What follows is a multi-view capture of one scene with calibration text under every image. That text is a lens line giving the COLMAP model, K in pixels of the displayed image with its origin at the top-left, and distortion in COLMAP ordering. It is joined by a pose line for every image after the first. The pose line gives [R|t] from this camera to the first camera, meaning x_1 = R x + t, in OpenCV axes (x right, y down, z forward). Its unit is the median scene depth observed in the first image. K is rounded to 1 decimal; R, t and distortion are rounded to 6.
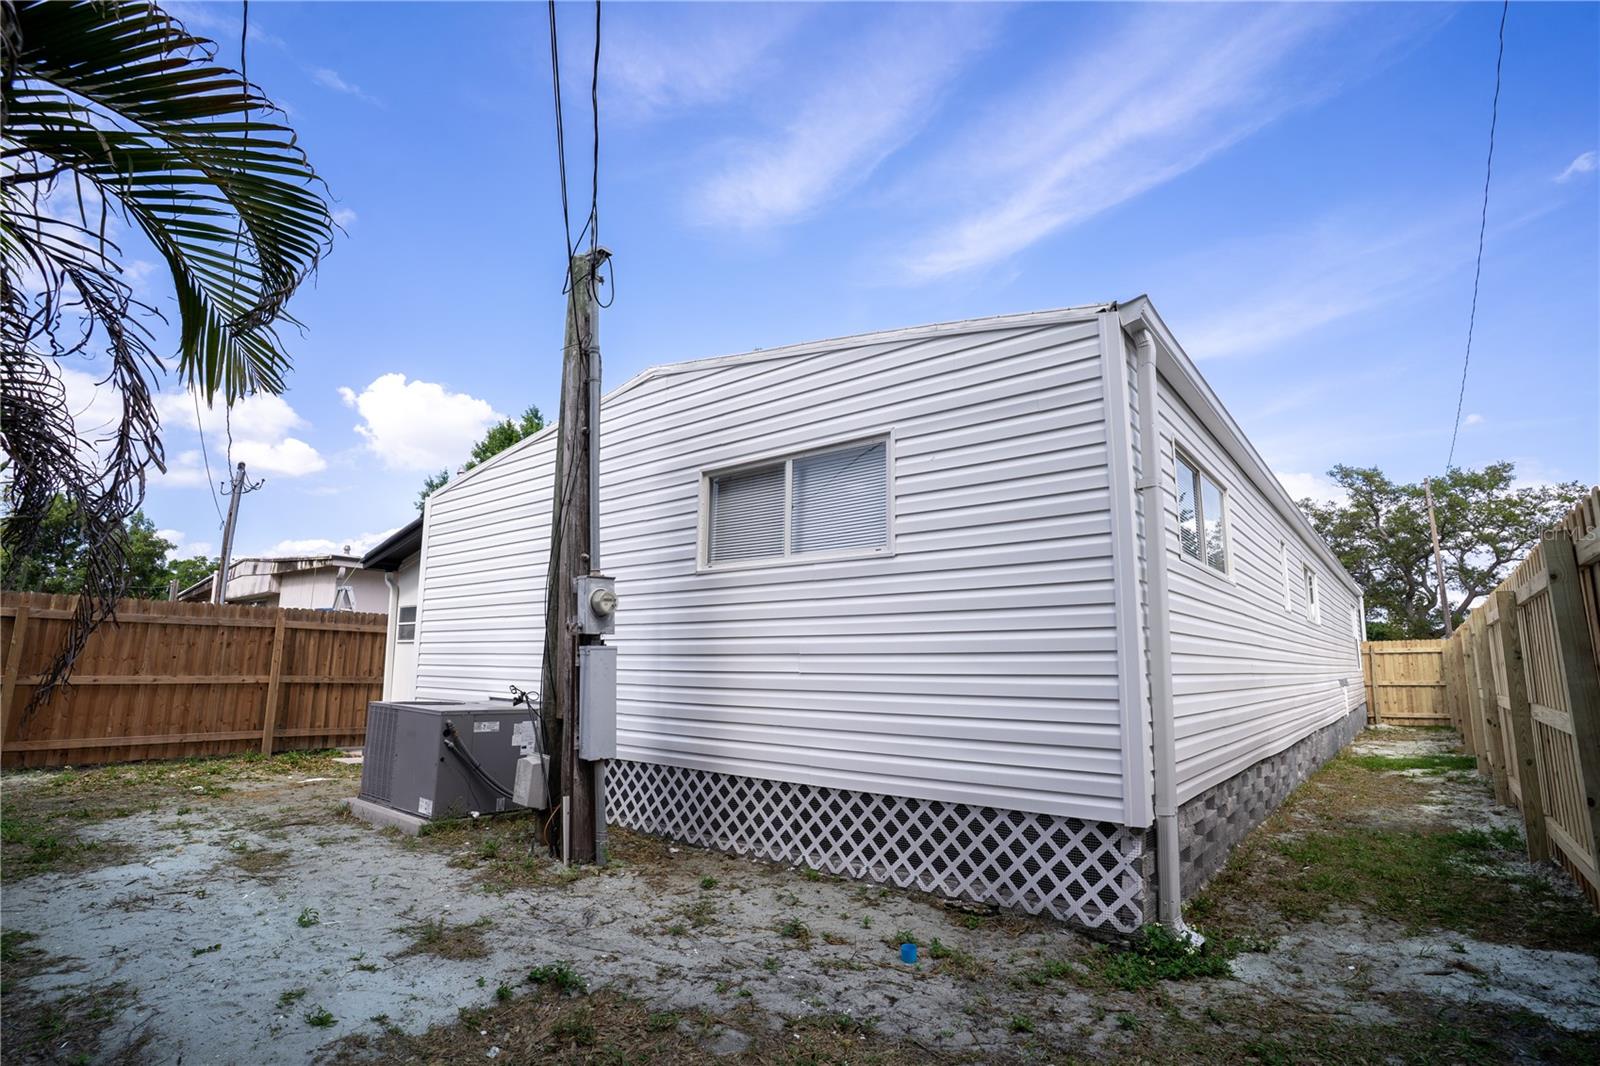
lens RADIAL K [[776.7, 0, 800.0], [0, 776.7, 533.0], [0, 0, 1]] dist [-0.070883, 0.032087]
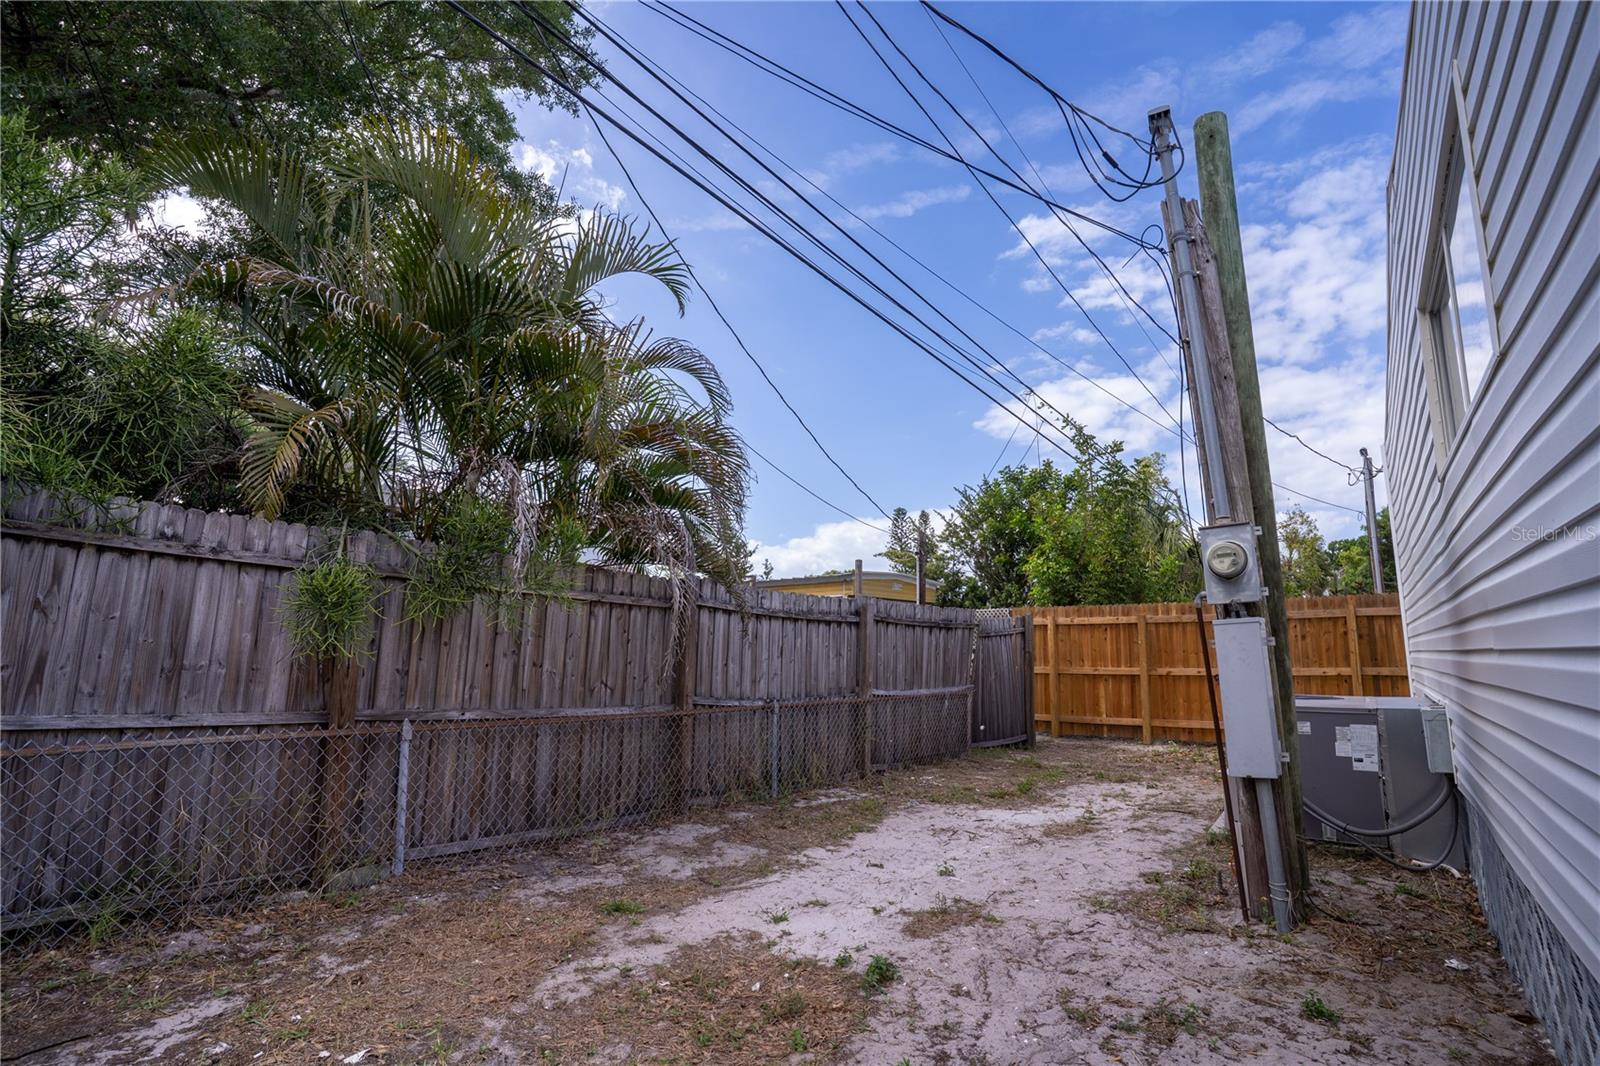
lens RADIAL K [[776.7, 0, 800.0], [0, 776.7, 533.0], [0, 0, 1]] dist [-0.070883, 0.032087]
pose [[0.058798, -0.166012, -0.984369, 0.557904], [0.170549, 0.973248, -0.153949, 0.140128], [0.983593, -0.158832, 0.085538, 0.713881]]
